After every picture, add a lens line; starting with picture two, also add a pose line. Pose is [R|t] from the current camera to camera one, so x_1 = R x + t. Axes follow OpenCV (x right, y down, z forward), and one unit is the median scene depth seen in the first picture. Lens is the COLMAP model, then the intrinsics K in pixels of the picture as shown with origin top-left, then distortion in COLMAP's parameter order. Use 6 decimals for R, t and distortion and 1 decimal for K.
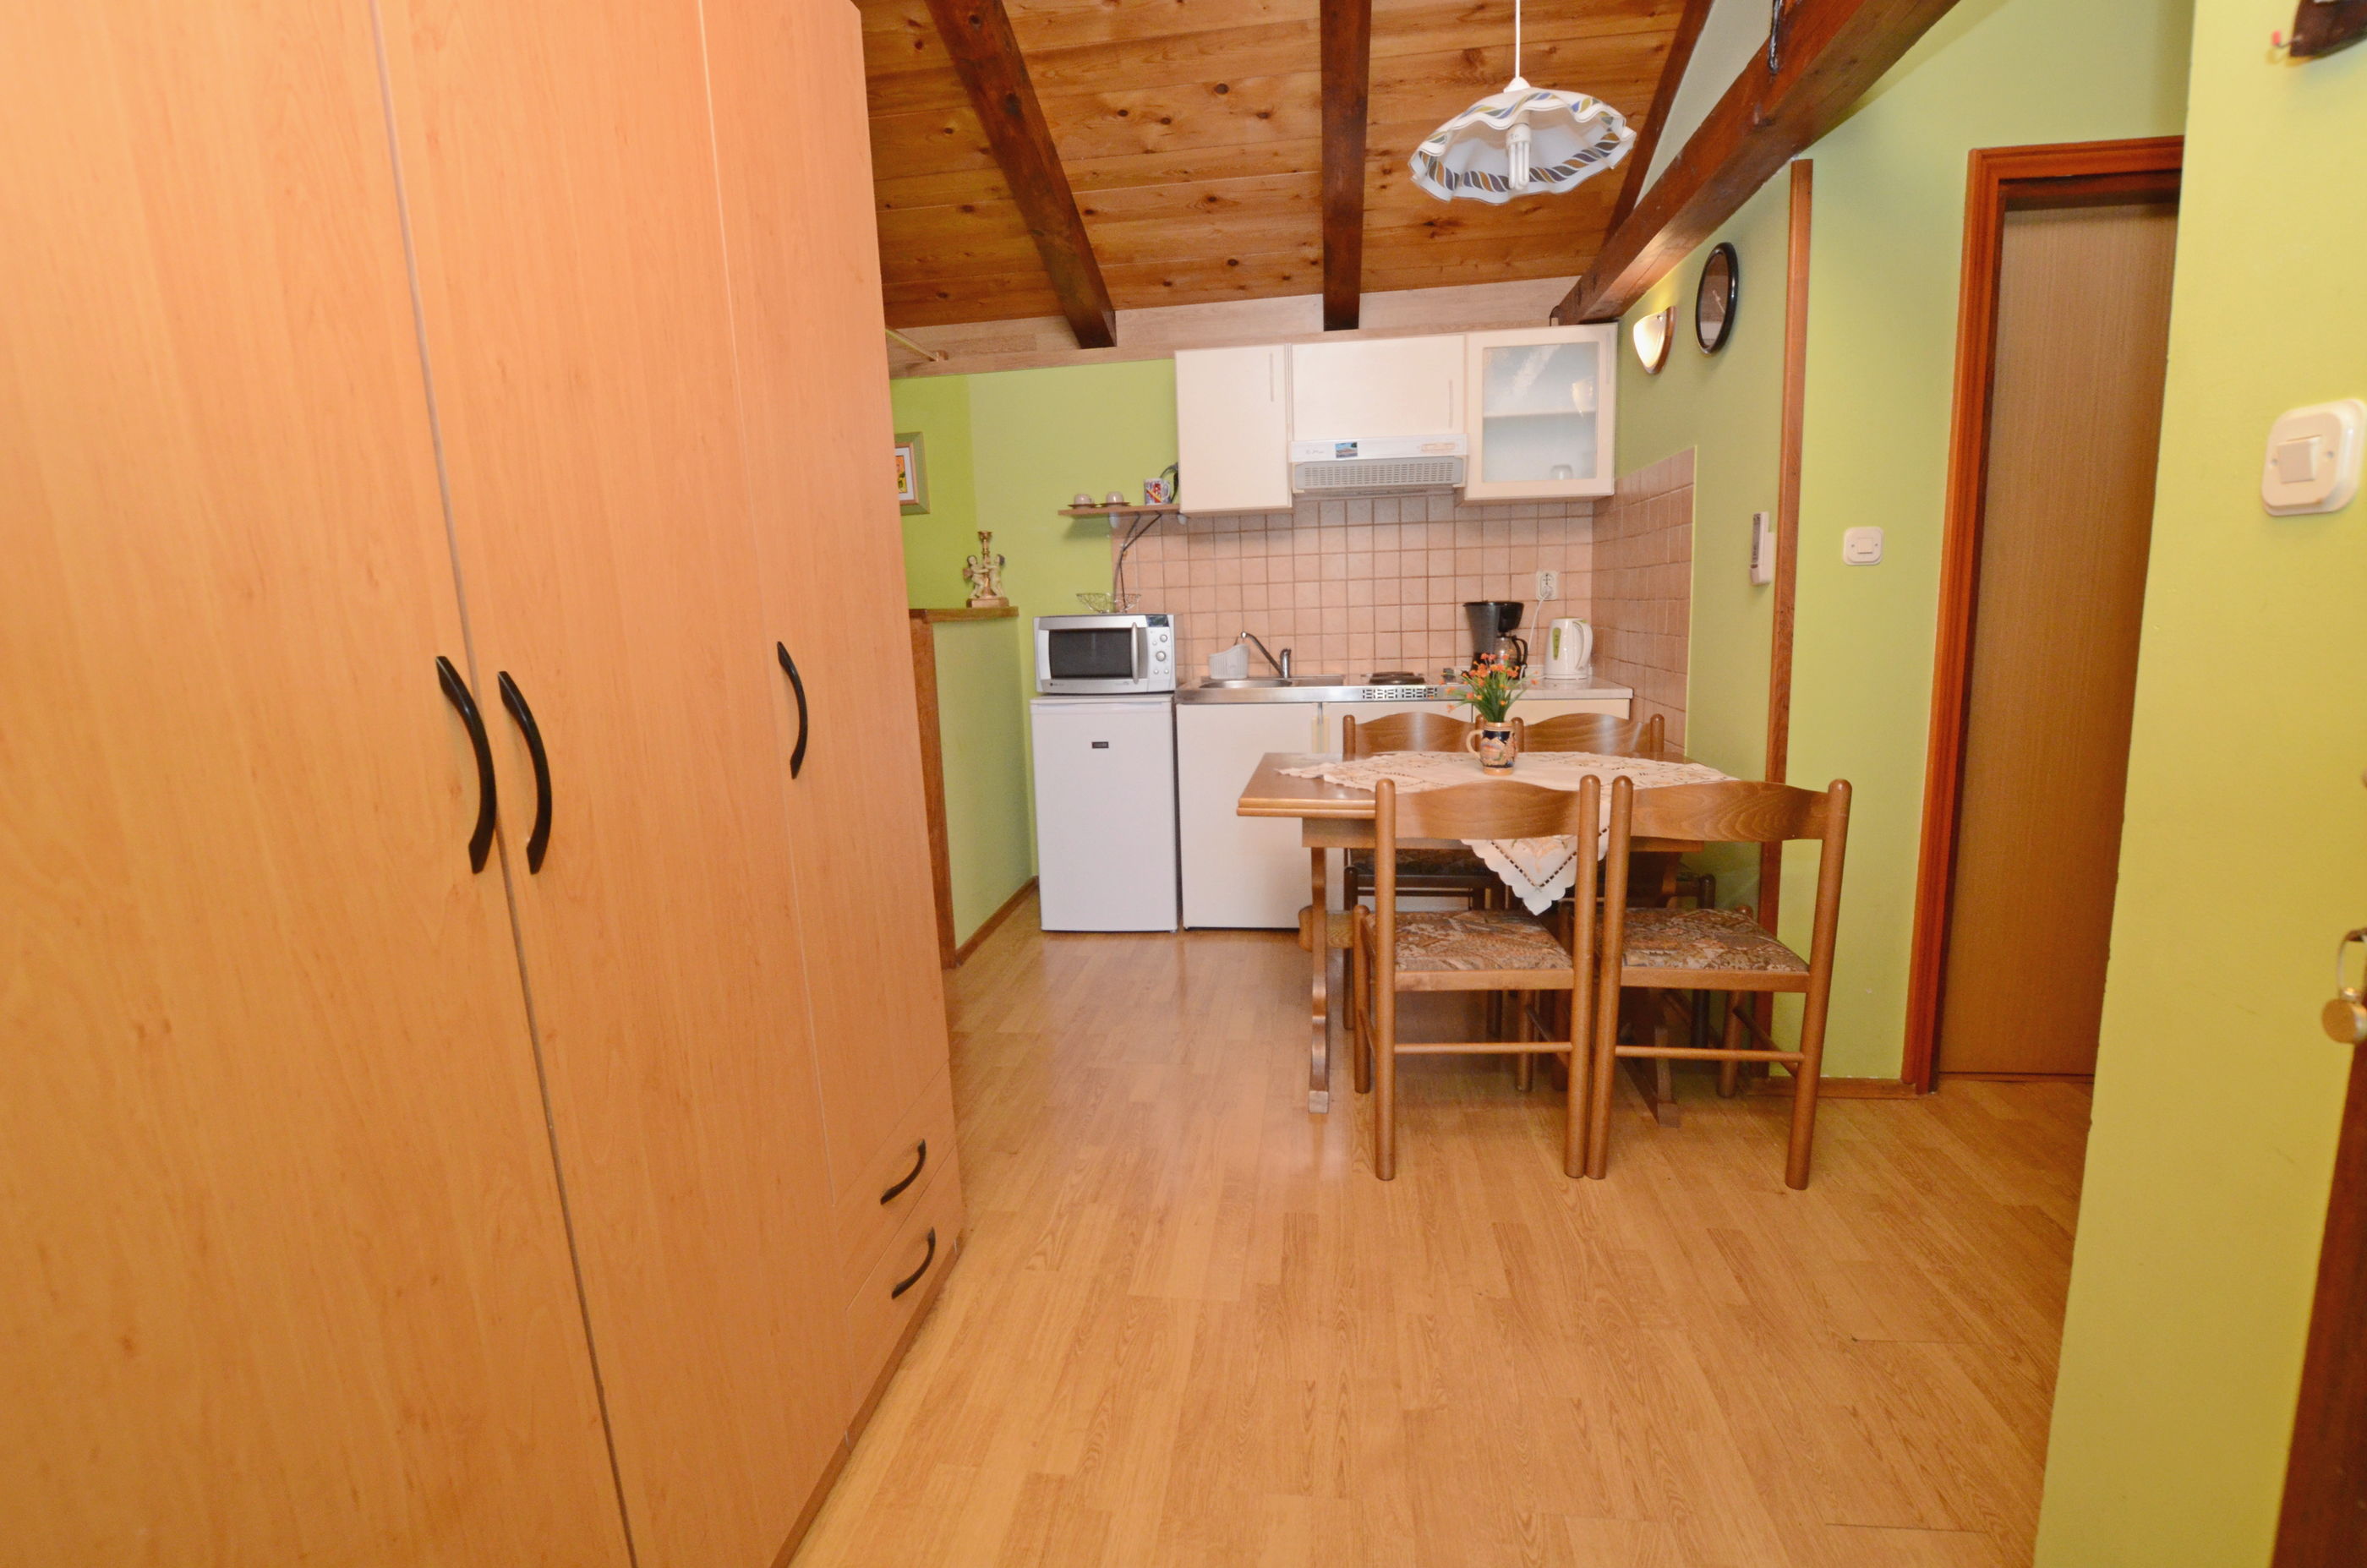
lens RADIAL K [[1051.0, 0, 1186.2], [0, 1051.0, 768.4], [0, 0, 1]] dist [-0.031155, 0.004545]
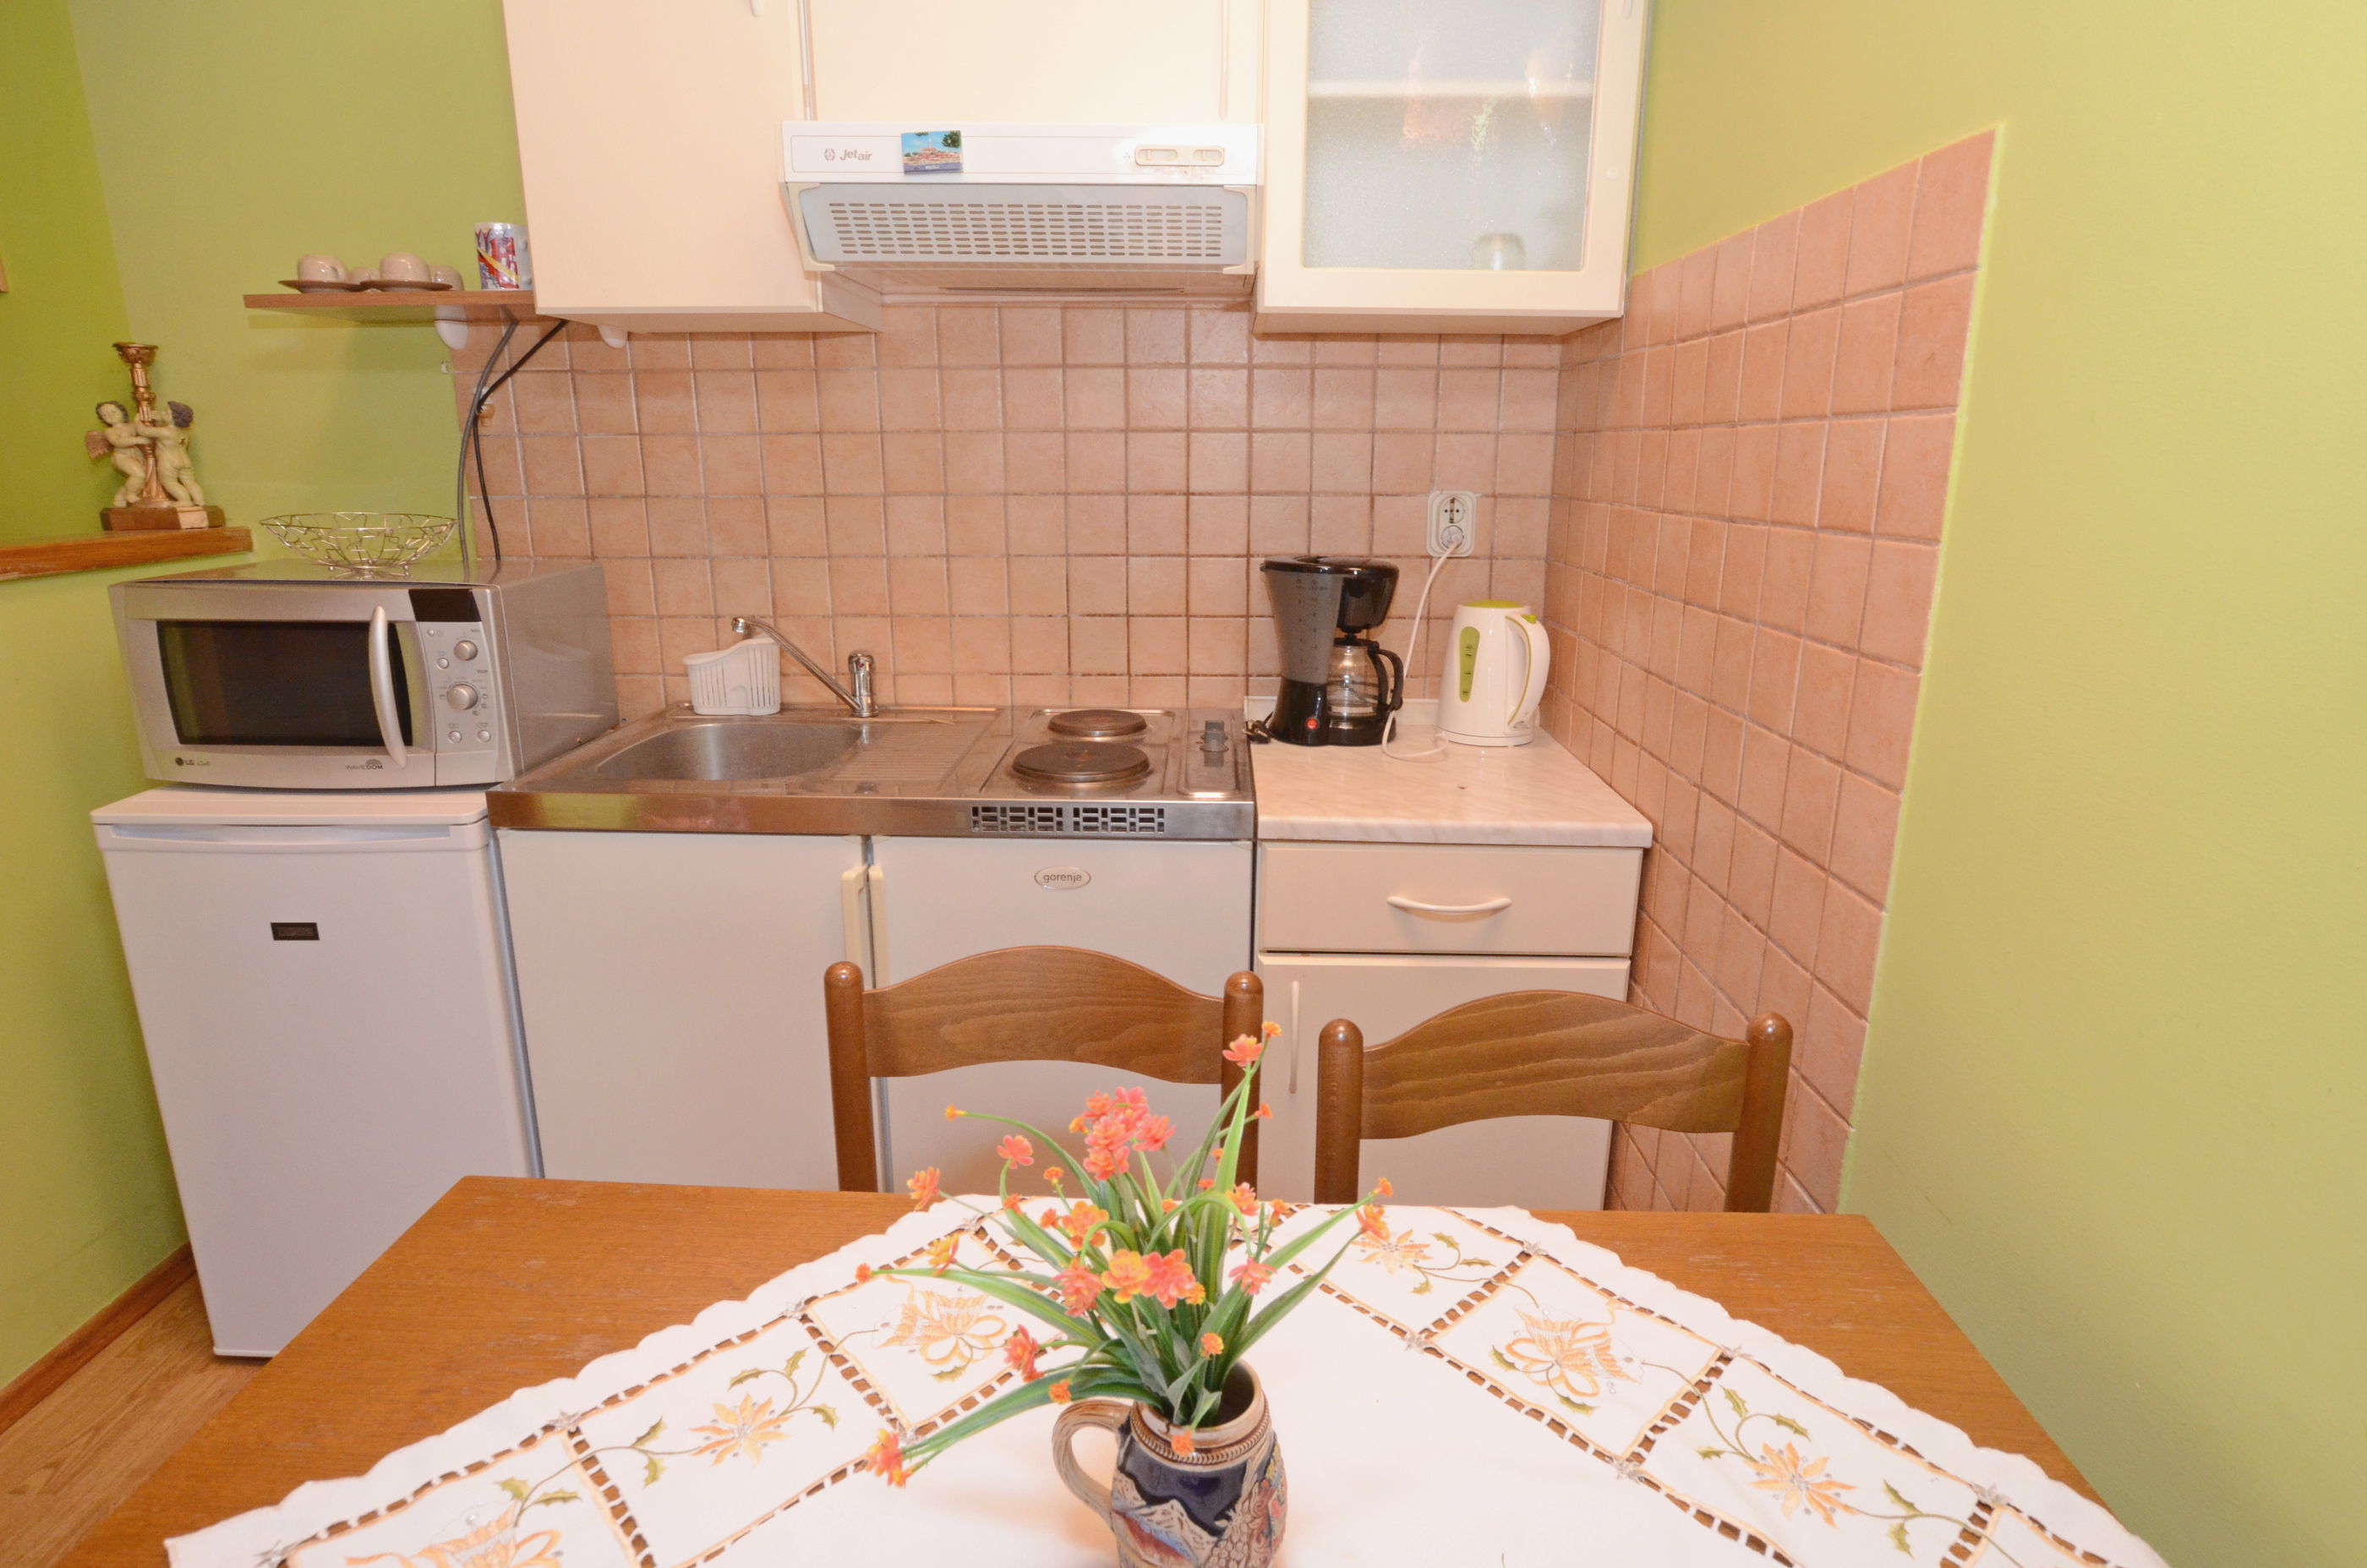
lens RADIAL K [[1238.2, 0, 1186.0], [0, 1238.2, 768.1], [0, 0, 1]] dist [-0.025073, 0.006891]
pose [[0.991686, 0.005454, 0.128567, 0.173183], [-0.017232, 0.995731, 0.090677, -0.121956], [-0.127524, -0.092139, 0.987547, 0.507522]]
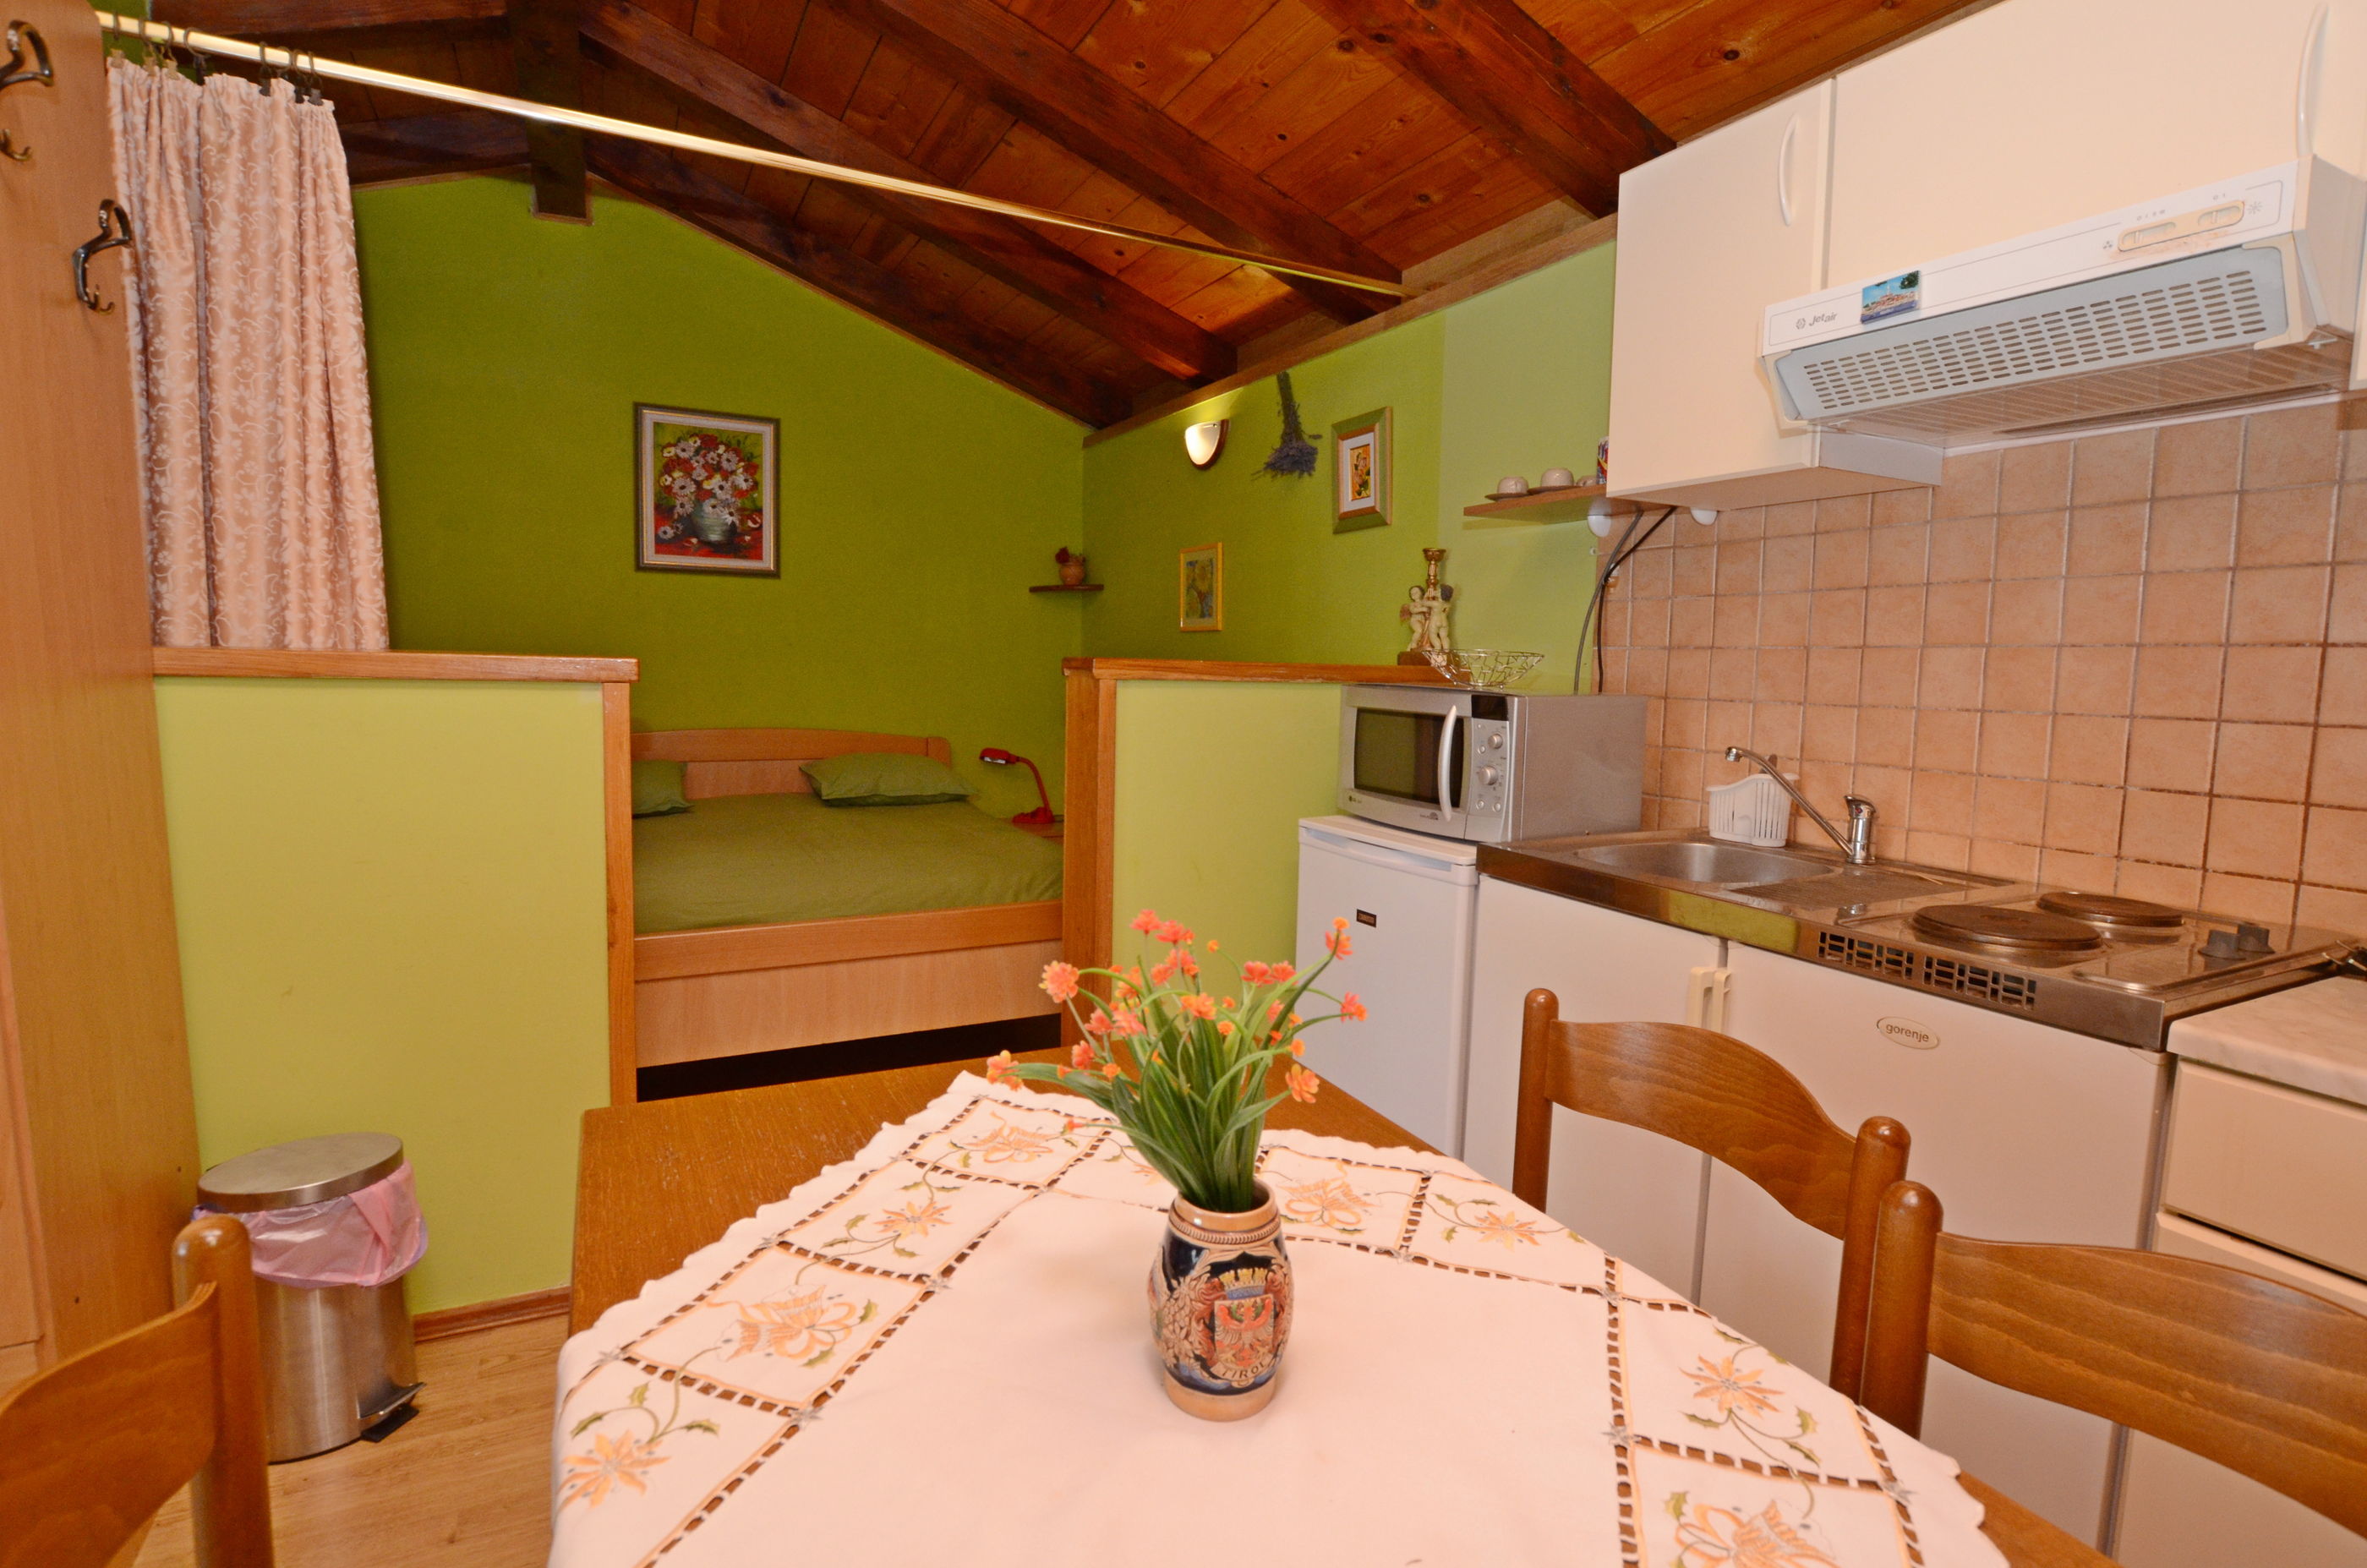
lens RADIAL K [[1139.2, 0, 1191.5], [0, 1139.2, 763.7], [0, 0, 1]] dist [-0.030754, 0.005115]
pose [[0.580842, 0.120118, -0.805105, 0.326710], [-0.169229, 0.985262, 0.024906, -0.098410], [0.796231, 0.121781, 0.592609, 0.537959]]
